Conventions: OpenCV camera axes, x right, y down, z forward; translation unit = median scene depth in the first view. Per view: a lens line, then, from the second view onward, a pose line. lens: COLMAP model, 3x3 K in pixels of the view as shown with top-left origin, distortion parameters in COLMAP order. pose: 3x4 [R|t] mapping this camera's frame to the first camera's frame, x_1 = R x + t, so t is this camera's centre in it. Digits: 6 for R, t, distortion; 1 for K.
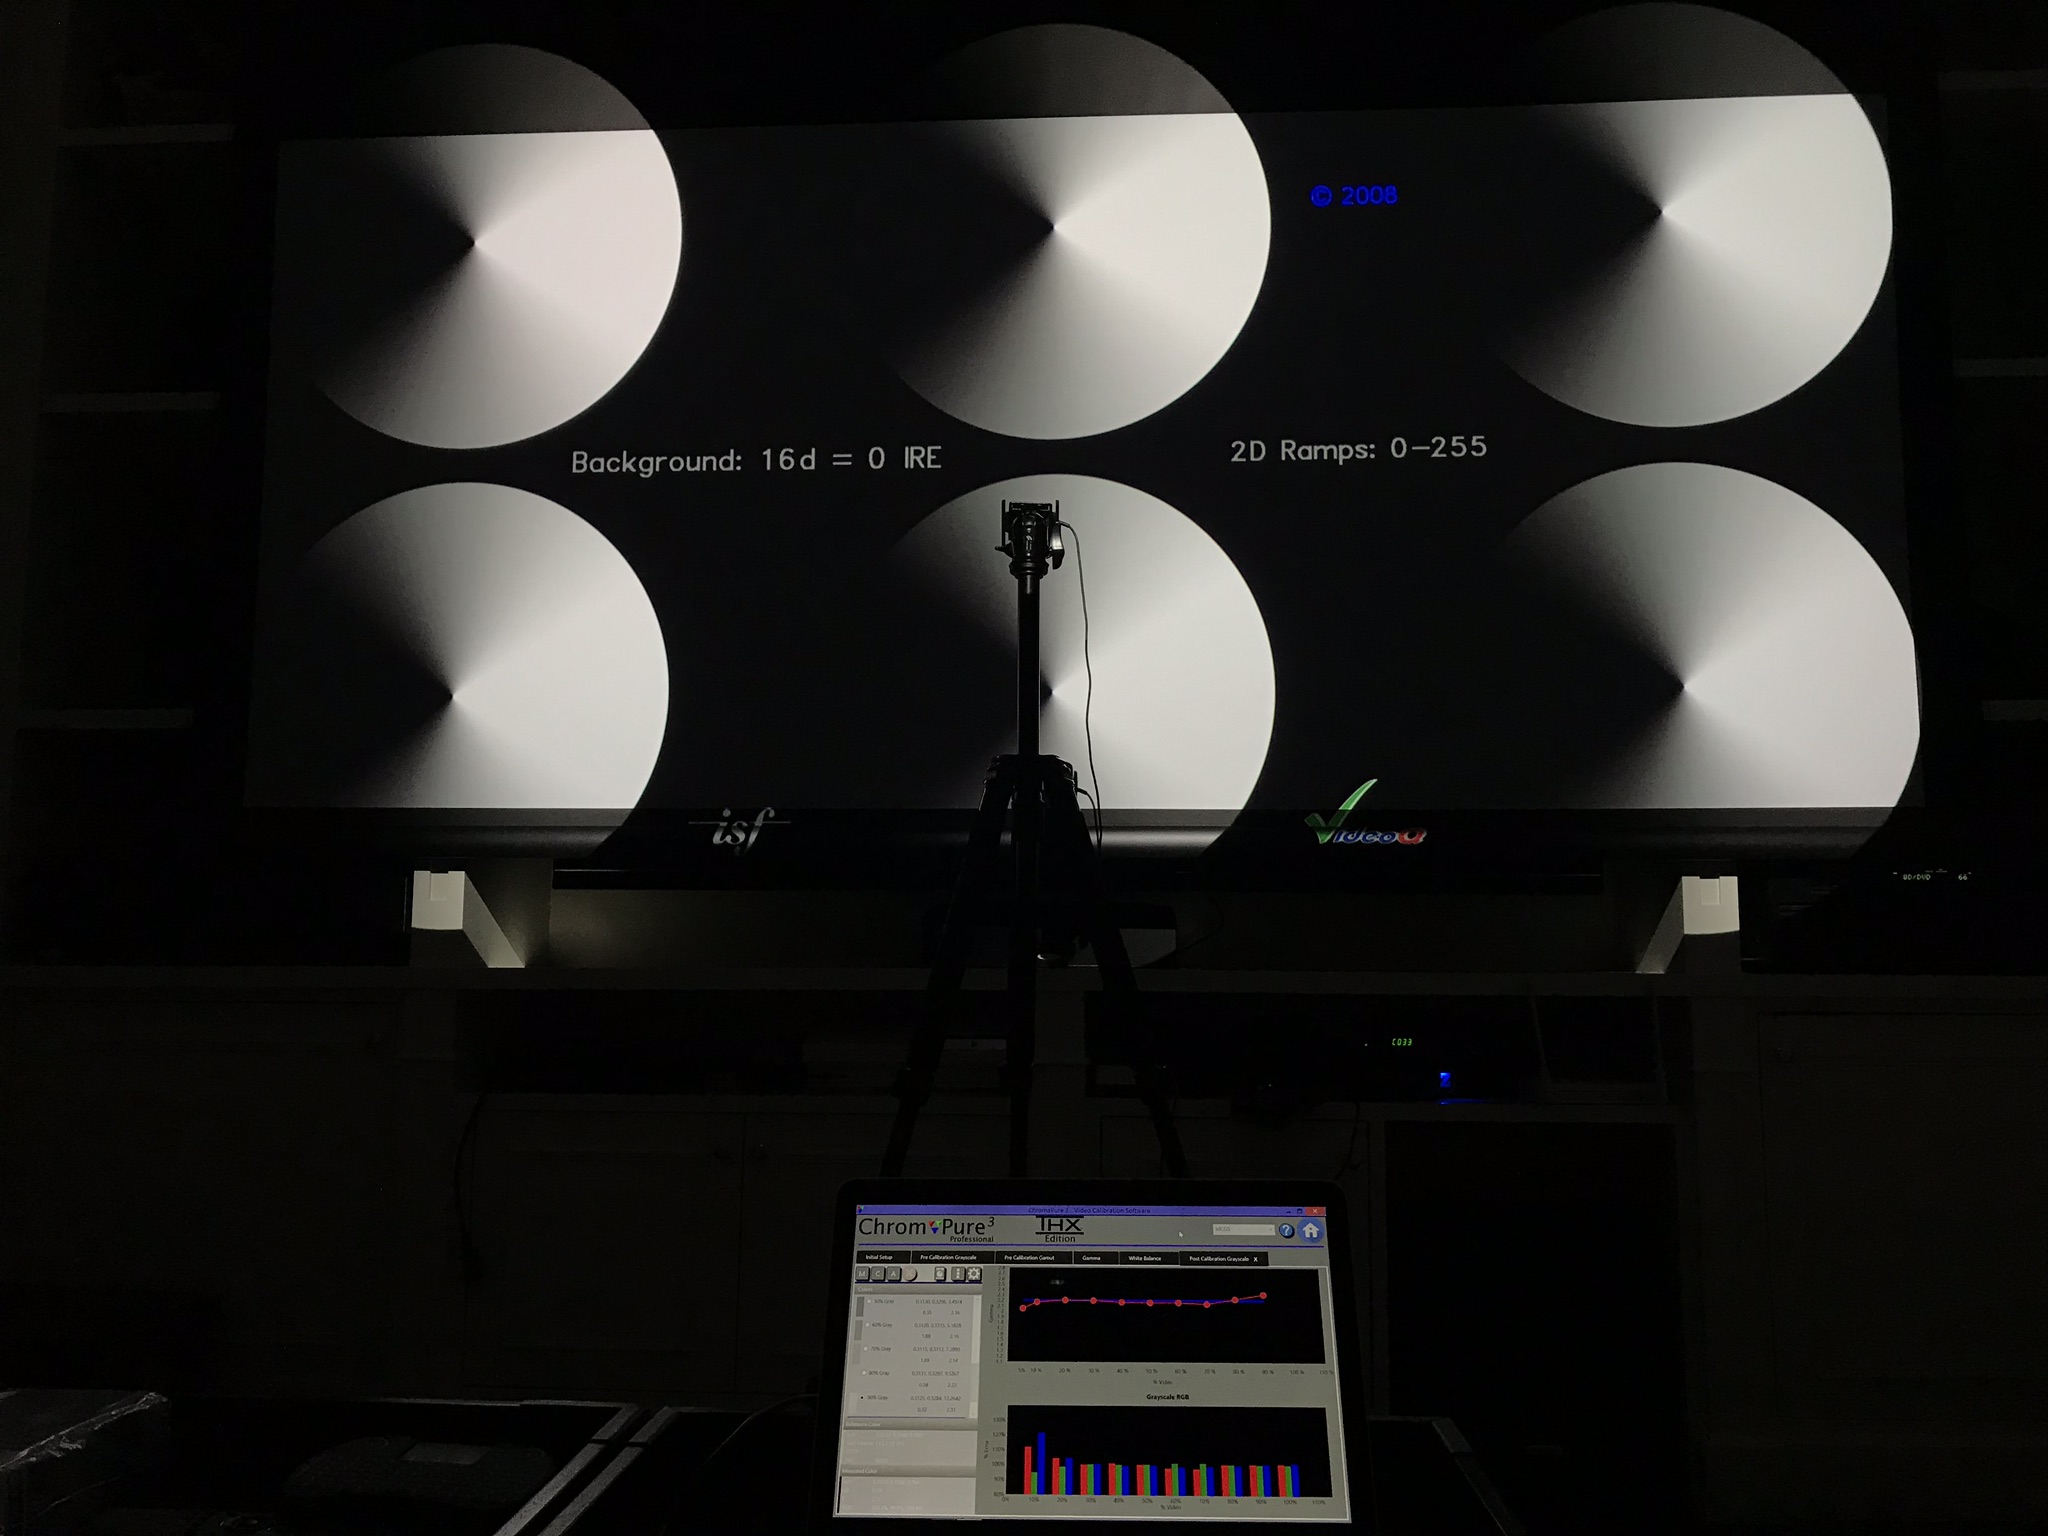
lens RADIAL K [[1690.6, 0, 1024.0], [0, 1690.6, 768.0], [0, 0, 1]] dist [0.000208, 0.004273]
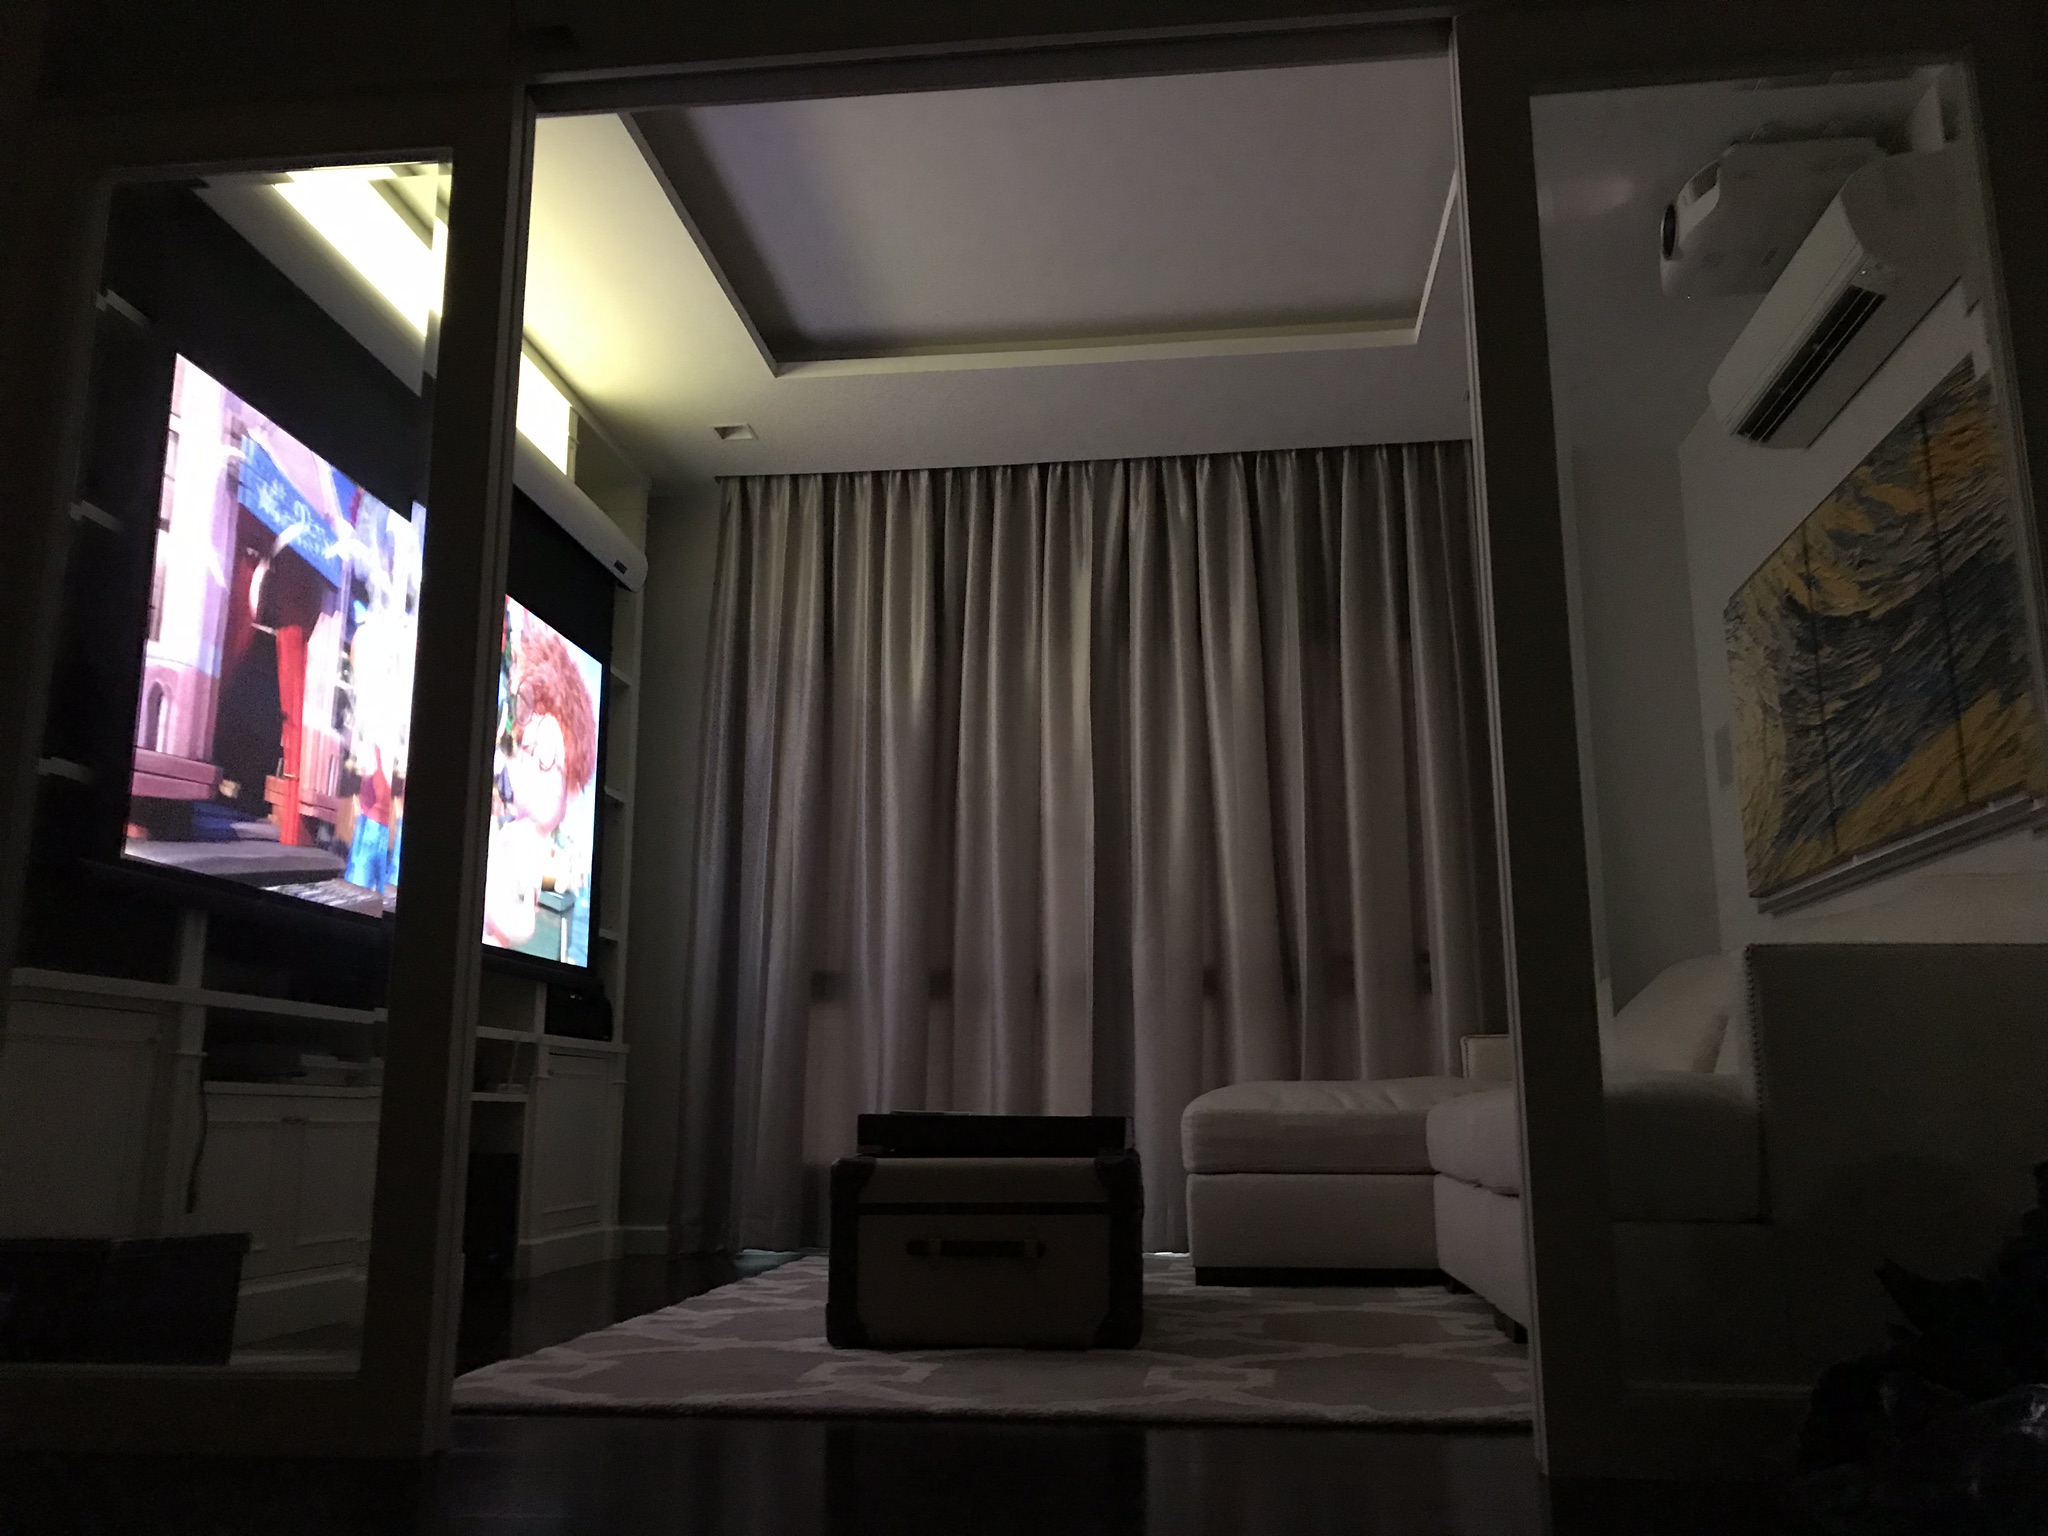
lens RADIAL K [[1690.6, 0, 1024.0], [0, 1690.6, 768.0], [0, 0, 1]] dist [0.000208, 0.004273]
pose [[0.045573, 0.203554, 0.978003, -4.219159], [-0.102470, 0.974808, -0.198114, 0.368204], [-0.993692, -0.091187, 0.065283, 0.597755]]
